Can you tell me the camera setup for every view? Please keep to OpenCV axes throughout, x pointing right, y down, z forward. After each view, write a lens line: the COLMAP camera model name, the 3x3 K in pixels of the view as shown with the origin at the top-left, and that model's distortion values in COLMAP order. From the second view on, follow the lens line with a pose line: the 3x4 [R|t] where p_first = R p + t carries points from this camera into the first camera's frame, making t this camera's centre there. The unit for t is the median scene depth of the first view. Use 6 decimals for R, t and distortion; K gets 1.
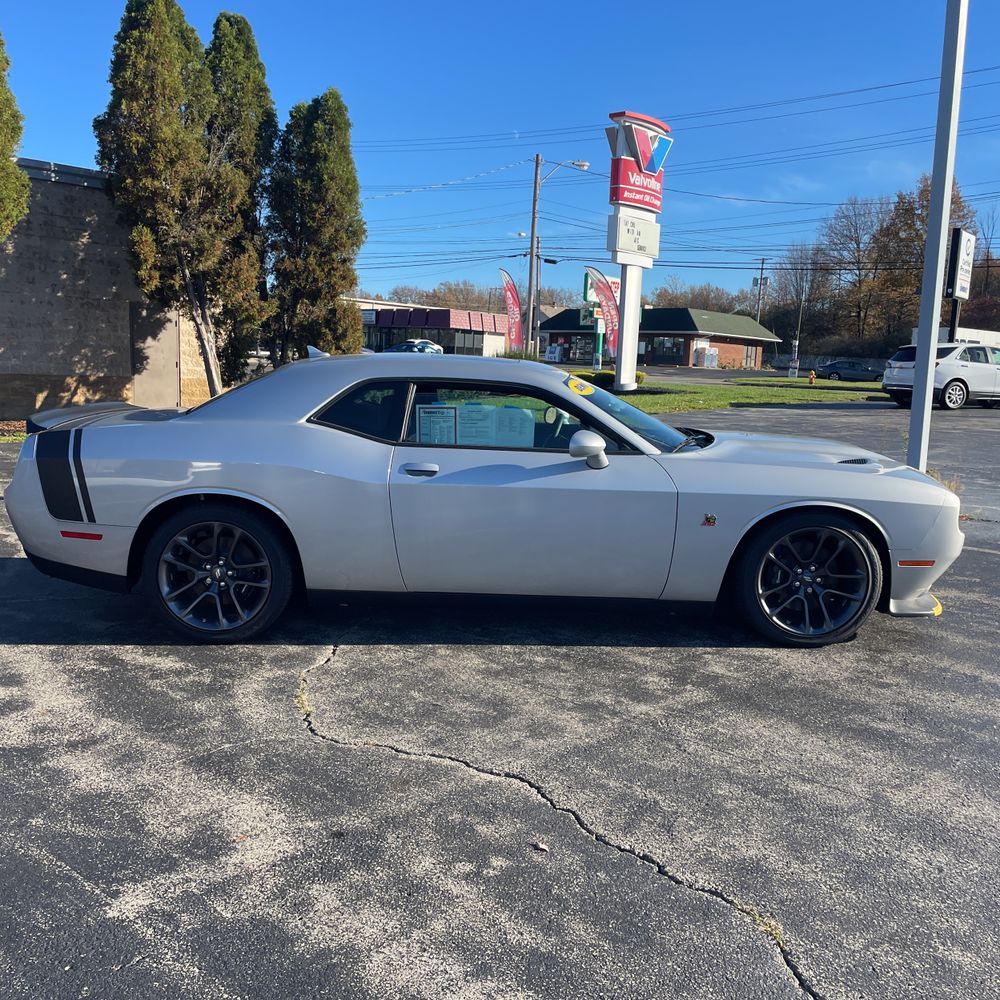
lens RADIAL K [[1007.9, 0, 502.4], [0, 1007.9, 535.6], [0, 0, 1]] dist [0.107009, -0.150370]
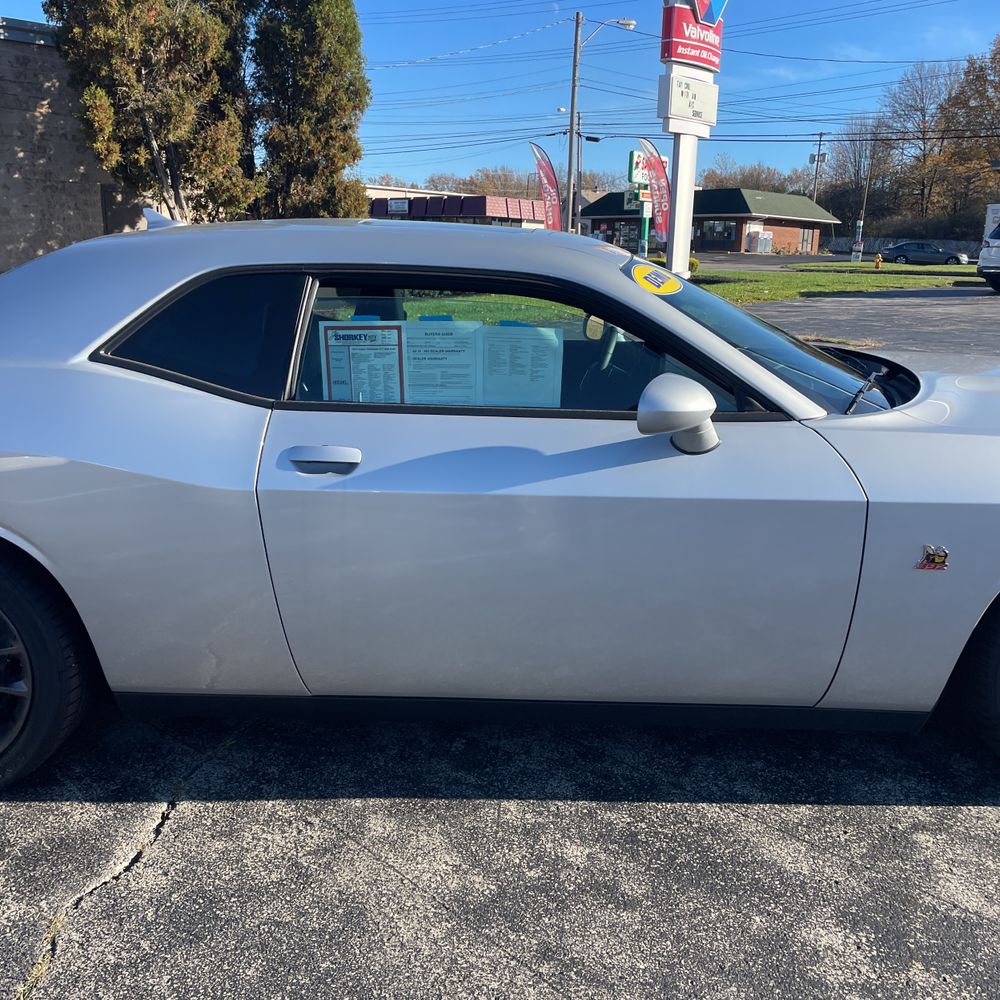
lens RADIAL K [[1008.9, 0, 501.3], [0, 1008.9, 510.4], [0, 0, 1]] dist [0.109942, -0.131948]
pose [[0.999065, -0.006672, -0.042721, 0.006565], [0.010001, 0.996889, 0.078185, -0.021710], [0.042066, -0.078539, 0.996023, 0.144930]]
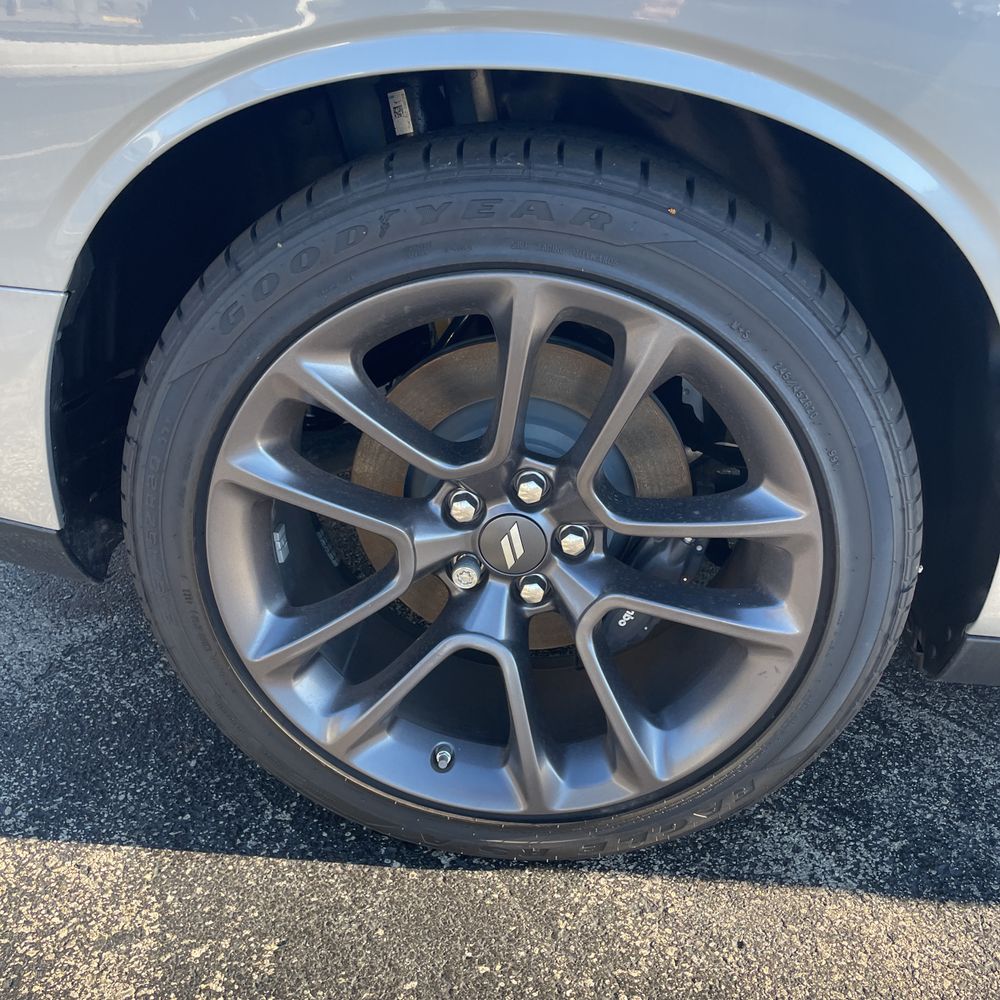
lens RADIAL K [[1005.3, 0, 502.1], [0, 1005.3, 514.1], [0, 0, 1]] dist [0.078038, -0.090567]
pose [[0.992660, 0.047297, -0.111307, -0.074250], [-0.012170, 0.954748, 0.297165, -0.006937], [0.120326, -0.293630, 0.948316, 0.233647]]
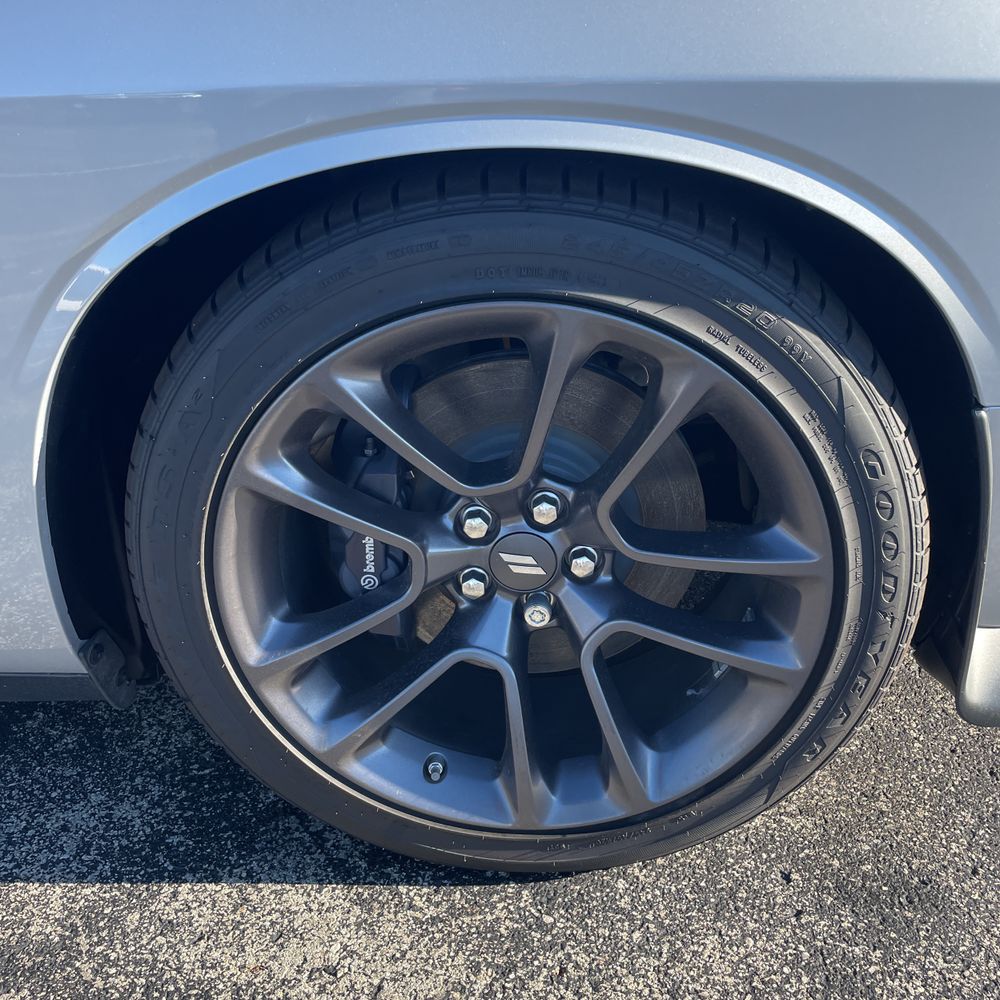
lens RADIAL K [[996.8, 0, 508.3], [0, 996.8, 497.1], [0, 0, 1]] dist [0.092581, -0.109141]
pose [[0.993106, -0.027669, -0.113905, 0.092413], [0.061045, 0.951646, 0.301072, -0.007178], [0.100067, -0.305949, 0.946774, 0.239949]]
